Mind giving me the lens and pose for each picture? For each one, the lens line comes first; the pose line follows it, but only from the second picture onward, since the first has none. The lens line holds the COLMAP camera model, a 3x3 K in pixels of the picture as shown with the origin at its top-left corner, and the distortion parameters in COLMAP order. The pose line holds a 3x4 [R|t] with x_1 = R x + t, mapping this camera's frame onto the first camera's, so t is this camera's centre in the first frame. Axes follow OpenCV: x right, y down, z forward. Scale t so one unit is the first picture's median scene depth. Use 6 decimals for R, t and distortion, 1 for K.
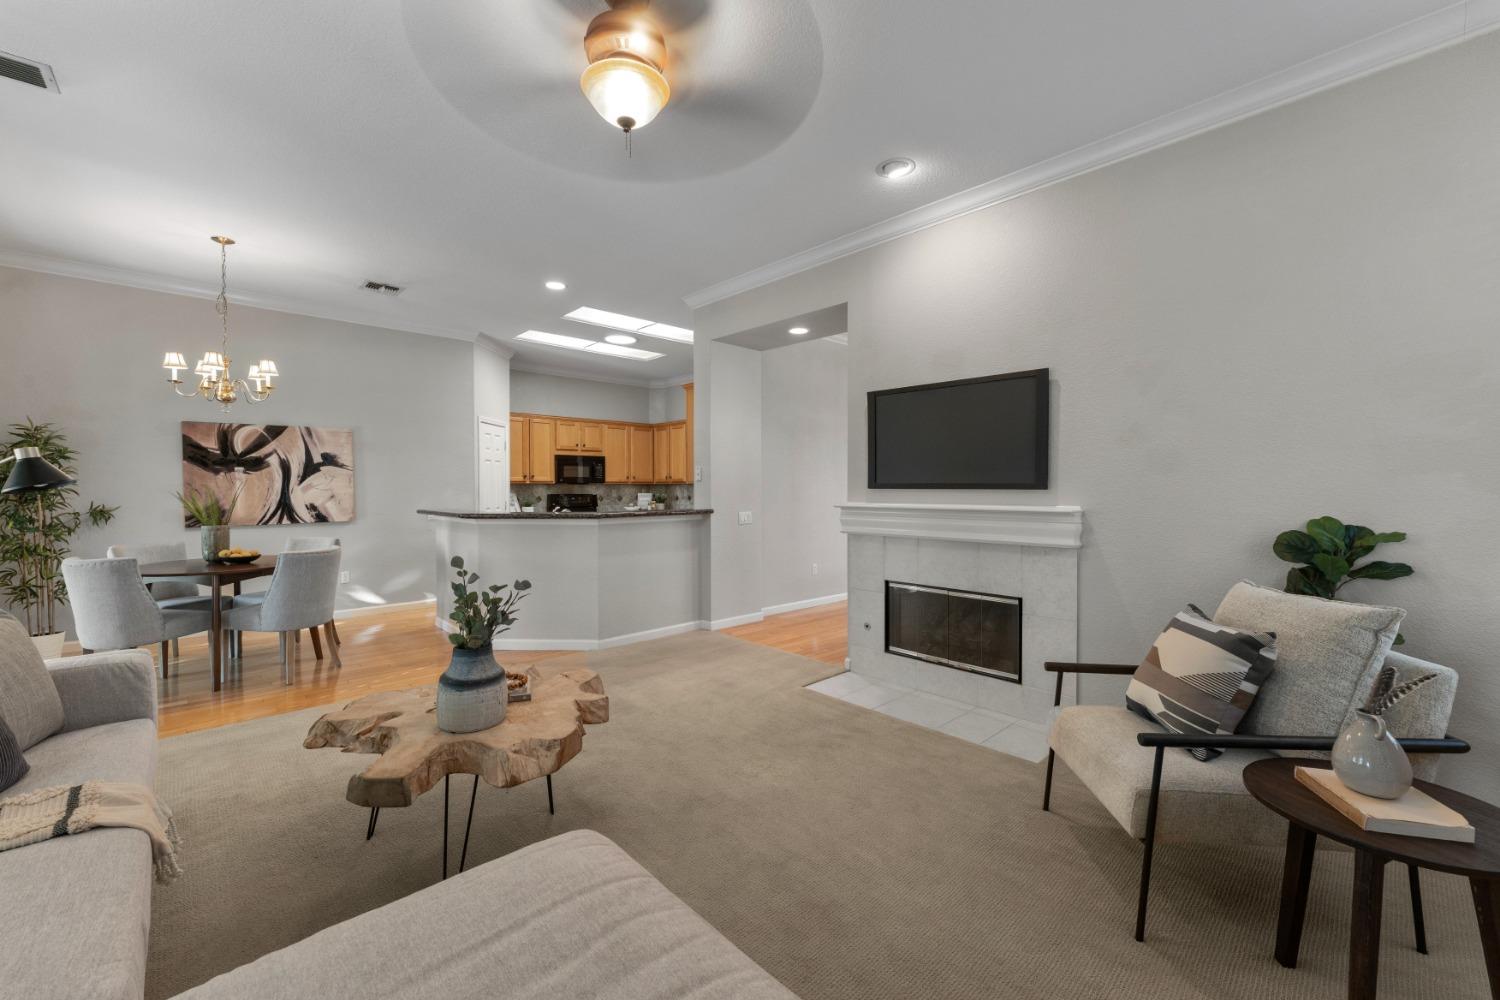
lens RADIAL K [[607.5, 0, 749.7], [0, 607.5, 491.9], [0, 0, 1]] dist [0.001212, 0.000820]
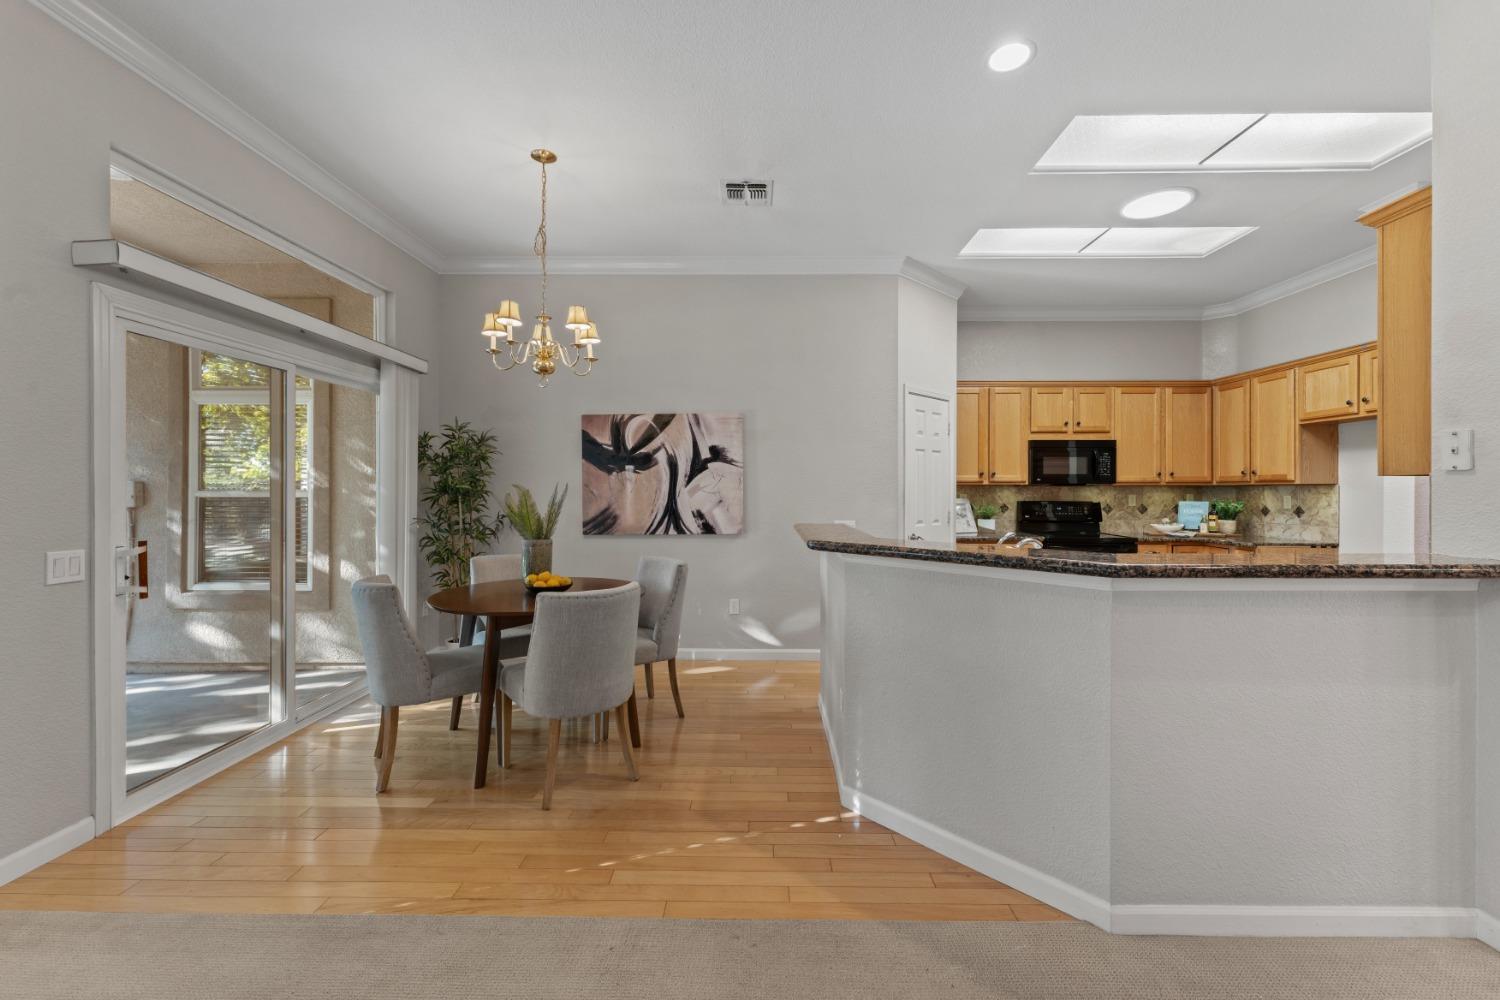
lens RADIAL K [[607.5, 0, 749.3], [0, 607.5, 489.5], [0, 0, 1]] dist [0.001212, 0.000820]
pose [[0.720797, 0.001679, -0.693144, -0.119848], [-0.008308, 0.999946, -0.006218, -0.003070], [0.693096, 0.010241, 0.720772, 0.455513]]
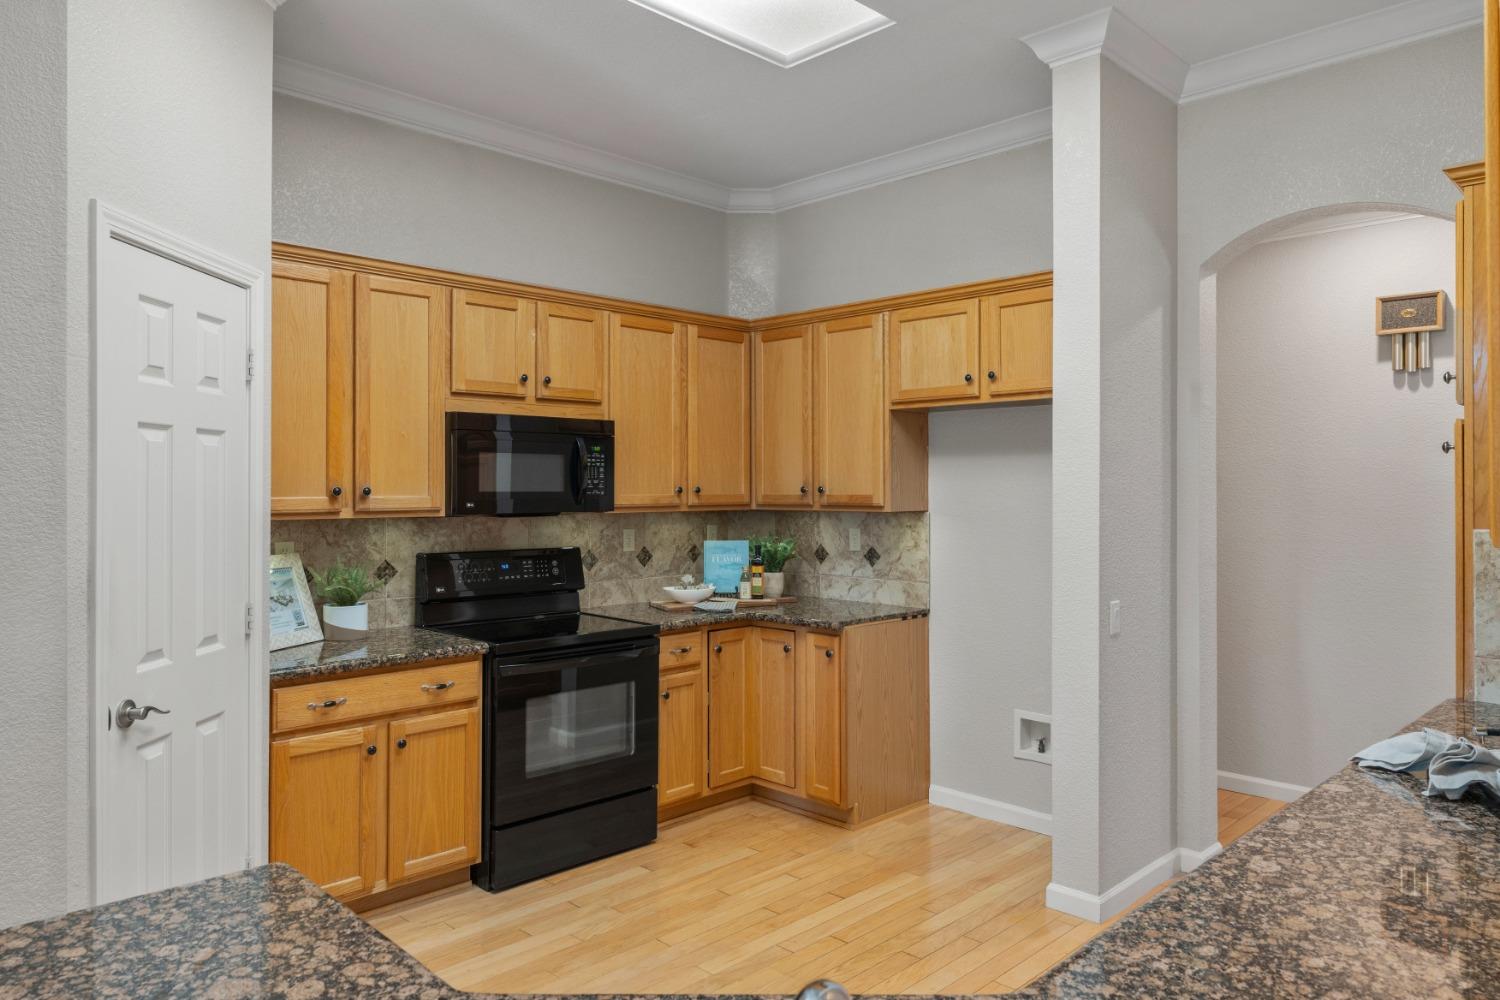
lens RADIAL K [[999.0, 0, 753.2], [0, 999.0, 475.4], [0, 0, 1]] dist [0.000915, 0.000984]
pose [[0.999372, 0.000772, 0.035413, -0.276825], [-0.000073, 0.999805, -0.019750, -0.032999], [-0.035422, 0.019735, 0.999178, 0.760512]]
